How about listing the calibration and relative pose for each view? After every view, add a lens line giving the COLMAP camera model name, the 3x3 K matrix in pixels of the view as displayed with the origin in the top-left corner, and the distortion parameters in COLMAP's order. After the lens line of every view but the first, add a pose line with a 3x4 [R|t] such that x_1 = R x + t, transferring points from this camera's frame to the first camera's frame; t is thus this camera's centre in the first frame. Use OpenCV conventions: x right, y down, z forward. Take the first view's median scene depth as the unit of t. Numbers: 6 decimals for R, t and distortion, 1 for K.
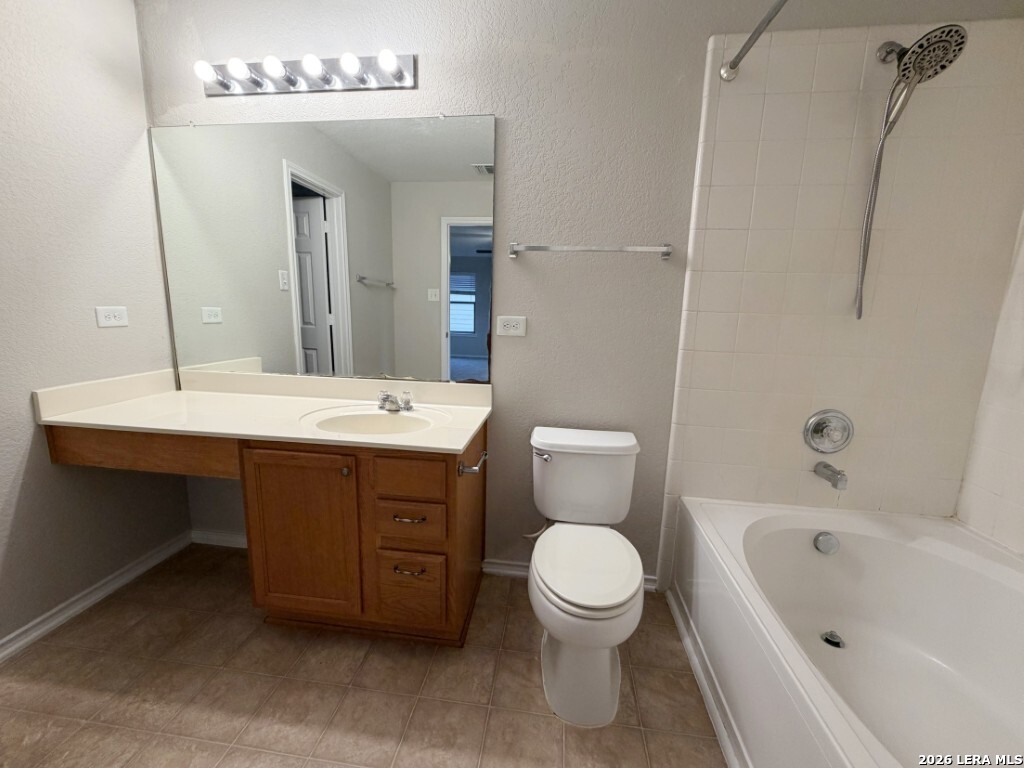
lens RADIAL K [[424.2, 0, 514.4], [0, 424.2, 390.4], [0, 0, 1]] dist [0.000577, 0.000076]
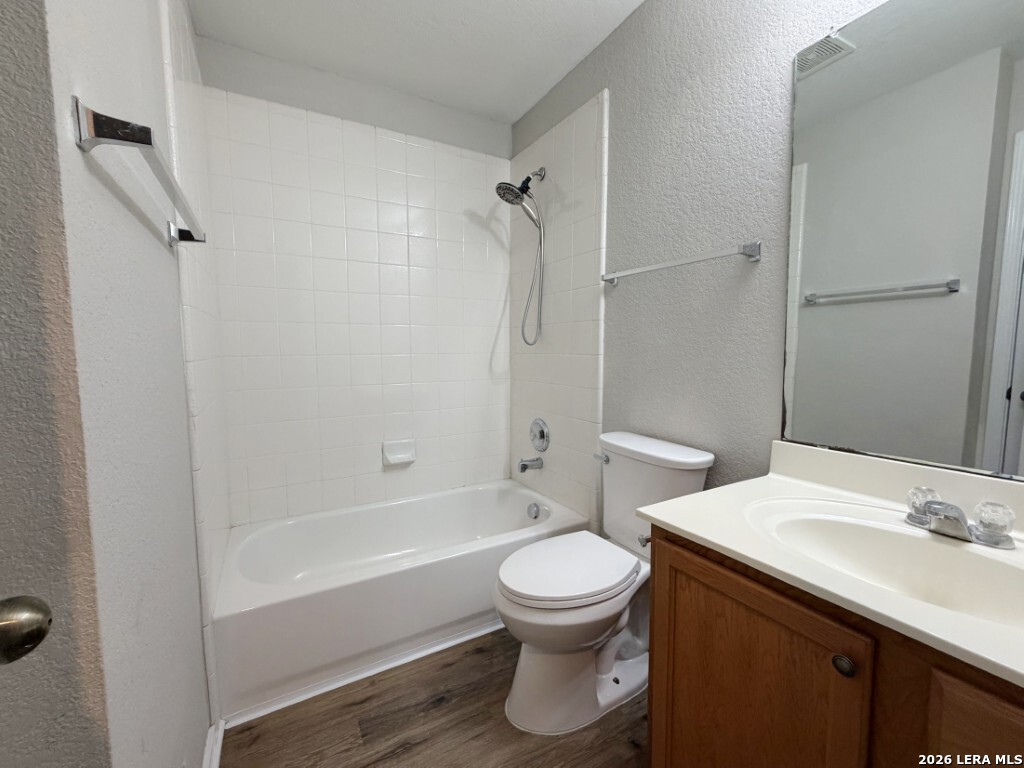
lens RADIAL K [[422.0, 0, 518.8], [0, 422.0, 385.4], [0, 0, 1]] dist [-0.000383, 0.000031]
pose [[0.610303, 0.034529, -0.791415, -0.244126], [-0.124566, 0.990804, -0.052832, -0.037799], [0.782313, 0.130827, 0.608992, 0.376443]]
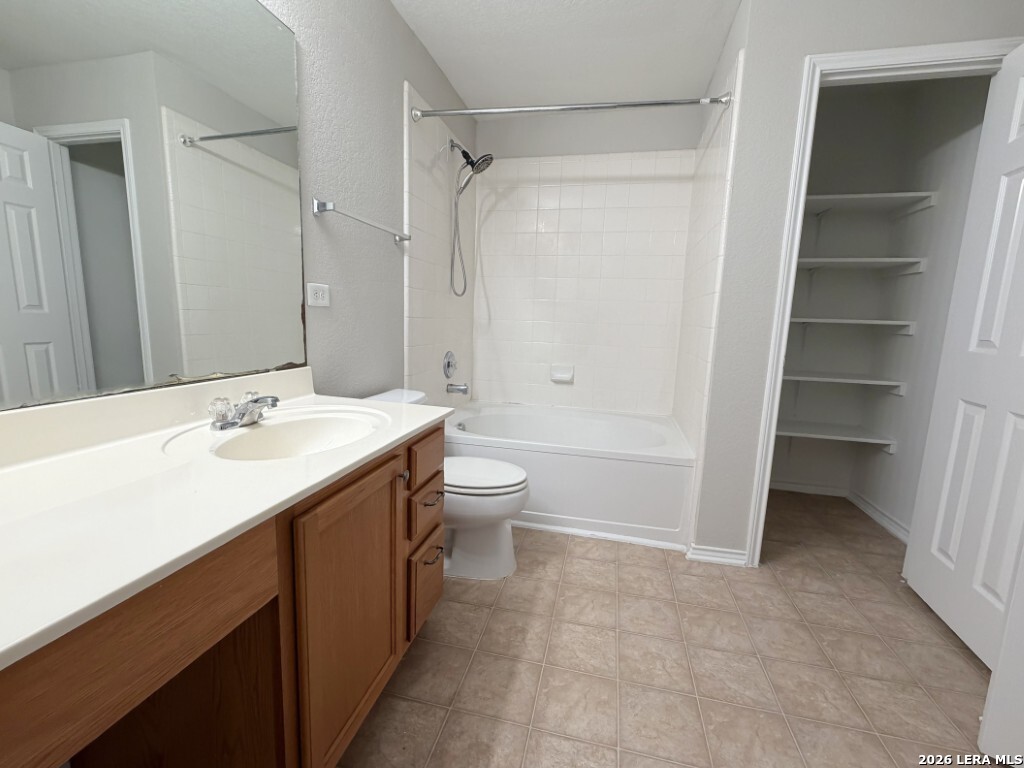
lens RADIAL K [[422.0, 0, 518.8], [0, 422.0, 385.4], [0, 0, 1]] dist [-0.000383, 0.000031]
pose [[0.118453, -0.183198, 0.975914, -1.013111], [0.153779, 0.974360, 0.164241, -0.061294], [-0.980980, 0.130620, 0.143588, 0.606463]]
